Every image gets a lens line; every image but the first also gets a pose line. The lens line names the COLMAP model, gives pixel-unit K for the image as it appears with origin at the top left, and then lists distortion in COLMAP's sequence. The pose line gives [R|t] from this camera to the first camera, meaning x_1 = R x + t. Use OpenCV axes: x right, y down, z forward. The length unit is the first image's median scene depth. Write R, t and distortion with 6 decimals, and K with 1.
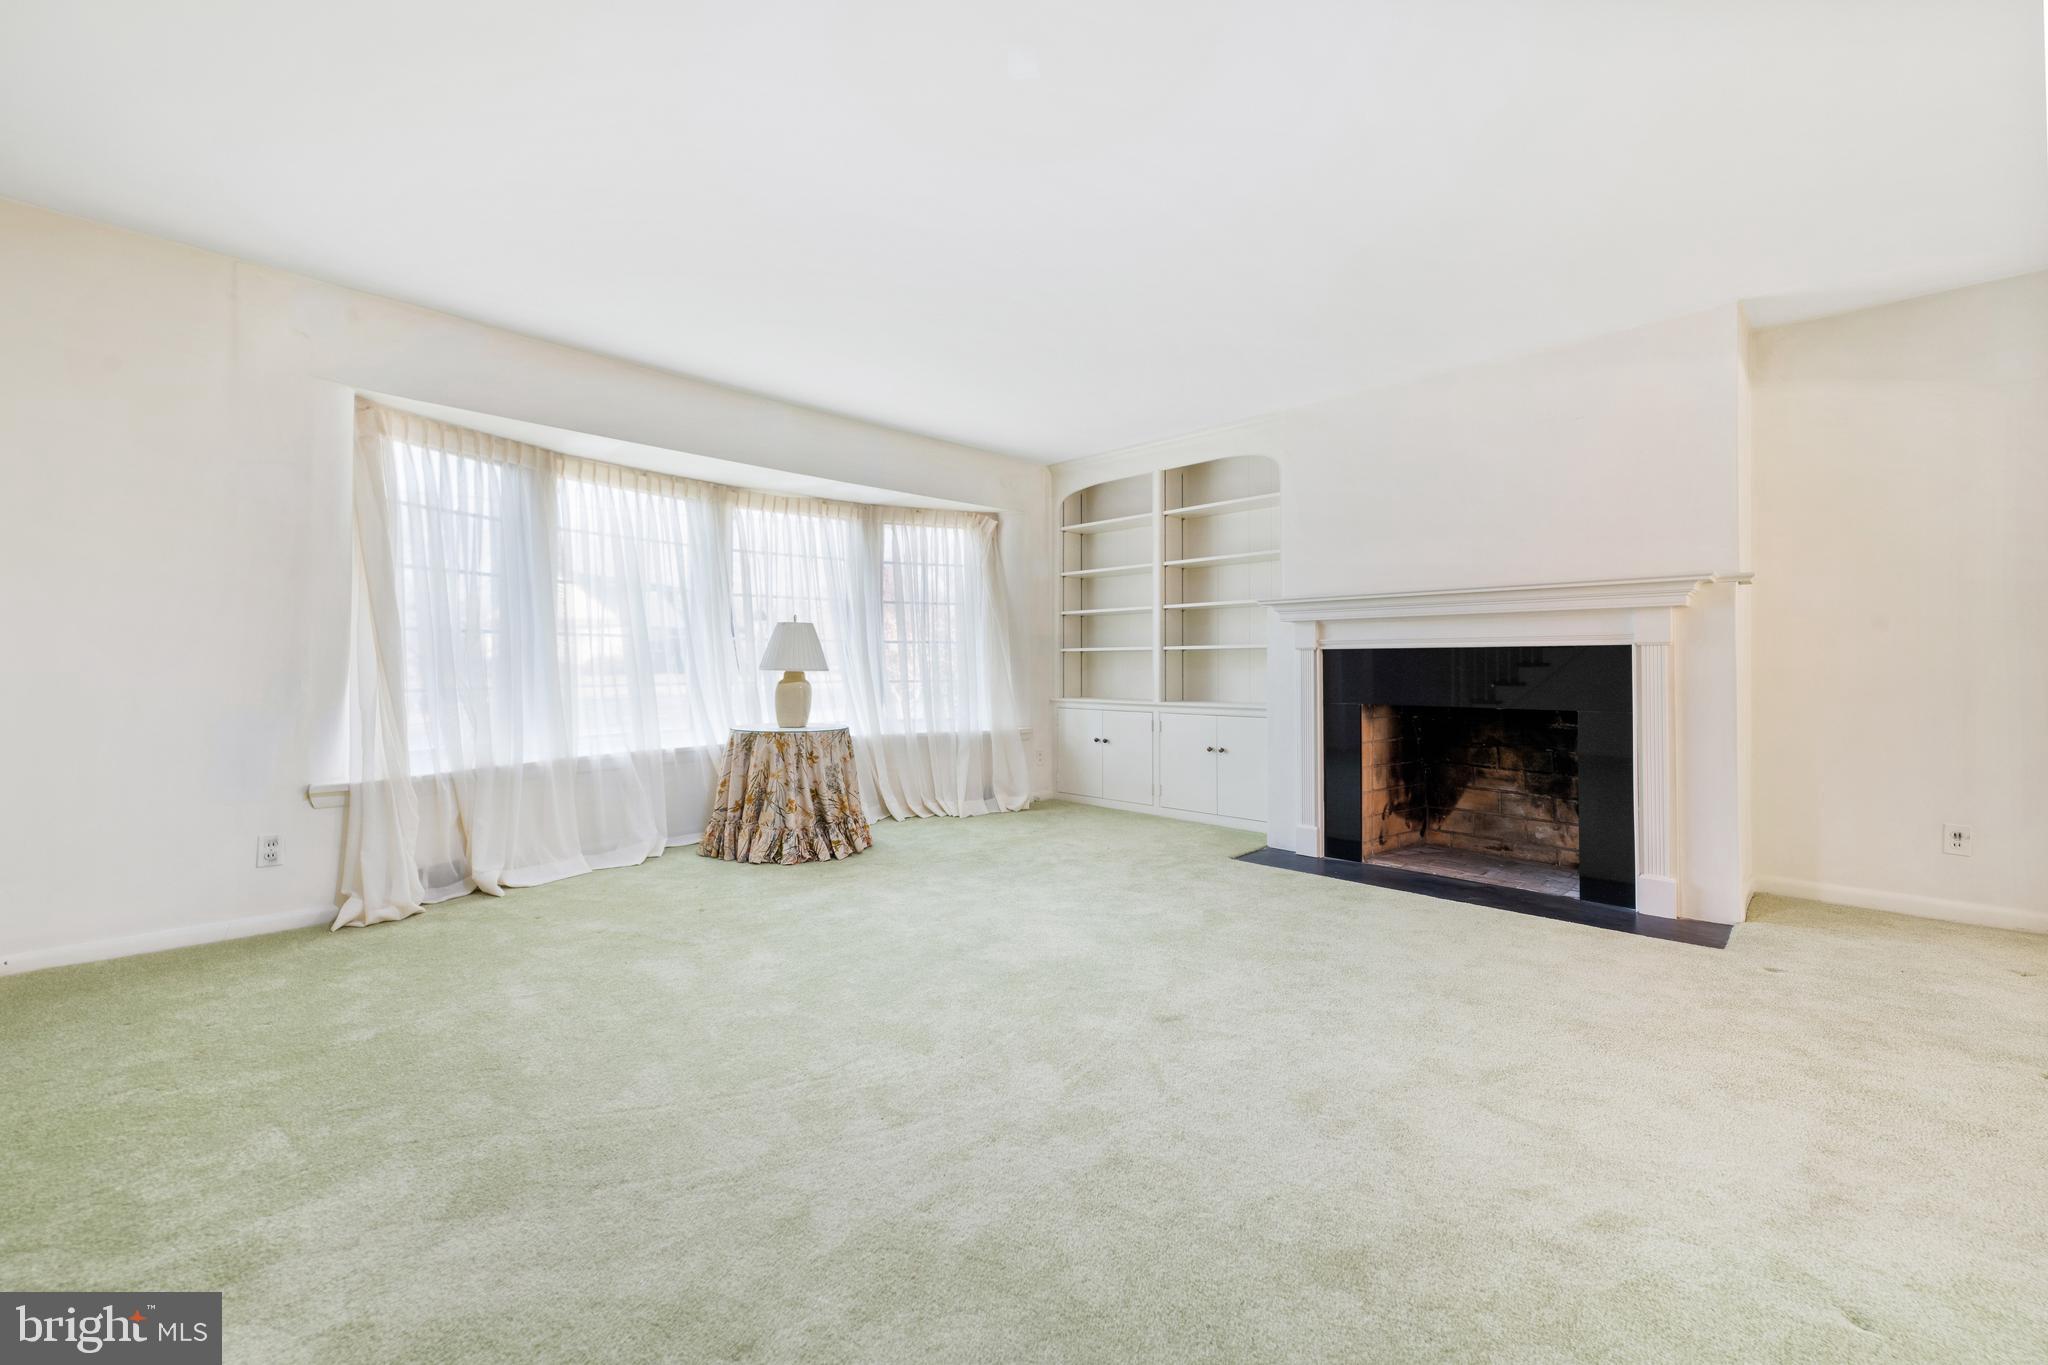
lens RADIAL K [[820.2, 0, 1040.0], [0, 820.2, 665.6], [0, 0, 1]] dist [0.013709, -0.000040]
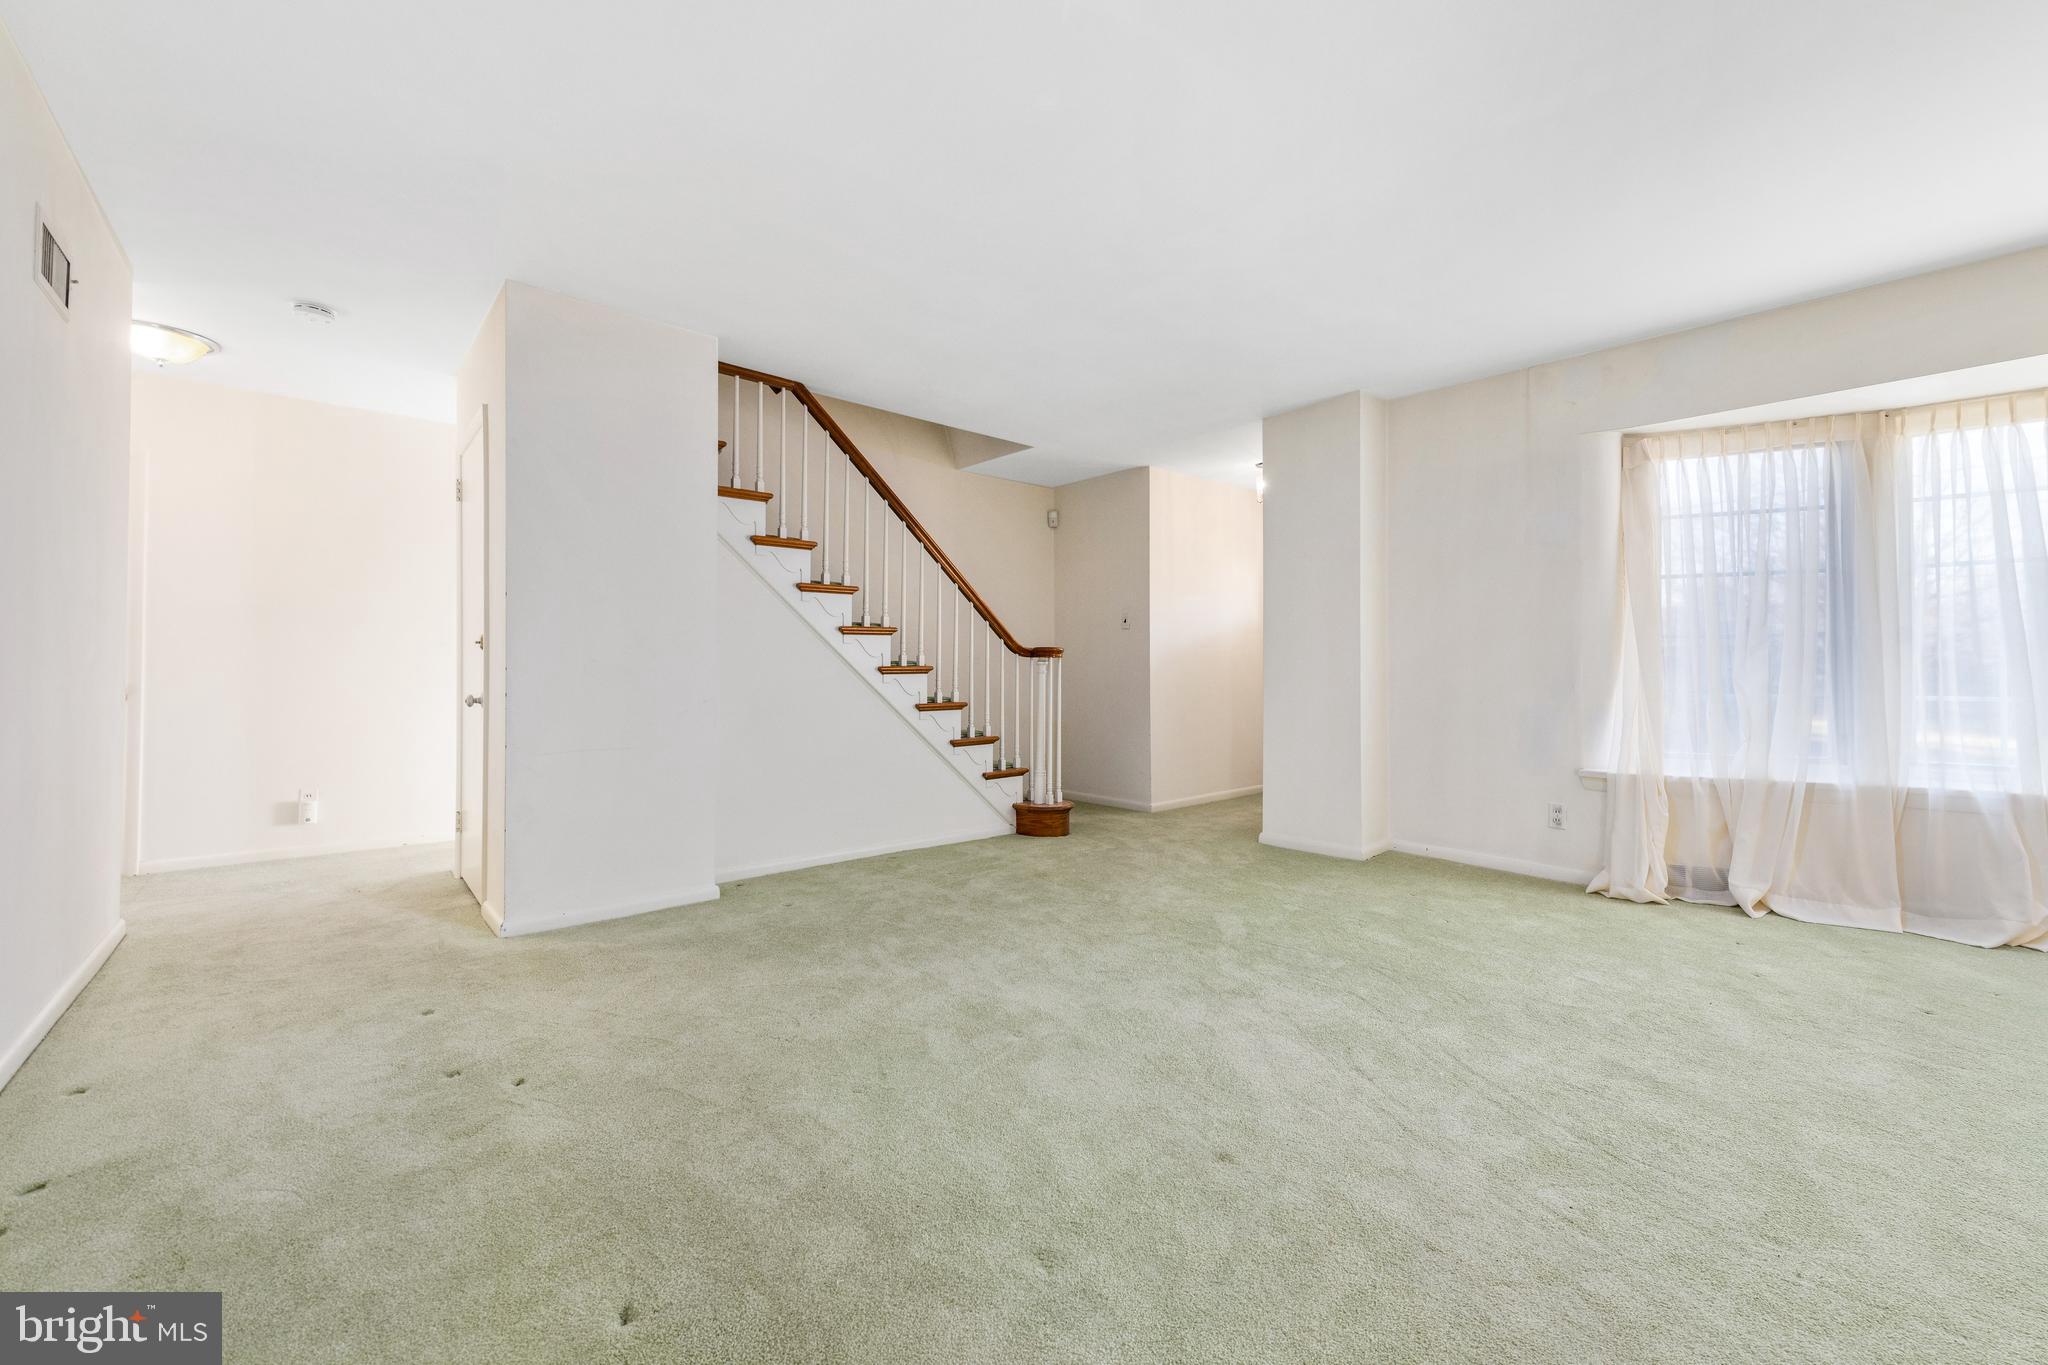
lens RADIAL K [[820.2, 0, 1040.0], [0, 820.2, 665.6], [0, 0, 1]] dist [0.013709, -0.000040]
pose [[-0.057053, -0.005490, -0.998356, 0.342081], [-0.003854, 0.999979, -0.005279, 0.002255], [0.998364, 0.003546, -0.057072, 0.257227]]
